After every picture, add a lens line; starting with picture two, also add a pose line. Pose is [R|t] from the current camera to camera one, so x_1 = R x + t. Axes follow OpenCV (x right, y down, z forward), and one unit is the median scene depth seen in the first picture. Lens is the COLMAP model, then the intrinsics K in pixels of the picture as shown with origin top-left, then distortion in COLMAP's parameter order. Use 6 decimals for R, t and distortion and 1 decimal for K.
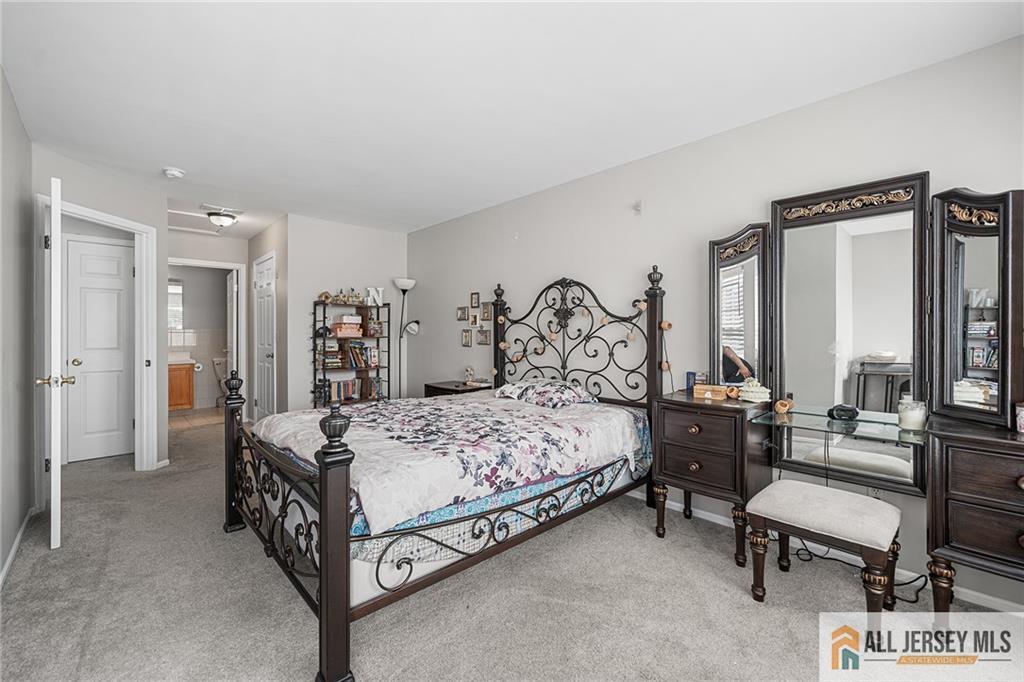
lens RADIAL K [[413.3, 0, 508.4], [0, 413.3, 337.7], [0, 0, 1]] dist [-0.000476, -0.000092]
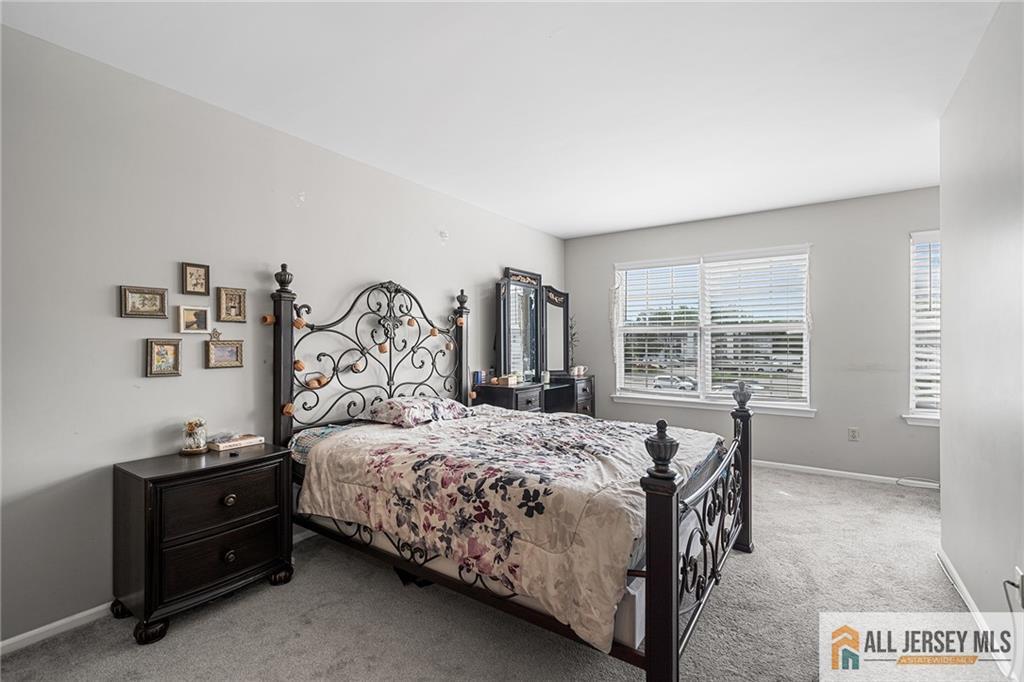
lens RADIAL K [[455.7, 0, 512.1], [0, 455.7, 336.7], [0, 0, 1]] dist [0.000601, -0.000004]
pose [[-0.185134, 0.005744, 0.982696, -0.863415], [0.011295, 0.999929, -0.003716, -0.020561], [-0.982648, 0.010411, -0.185186, 0.923708]]
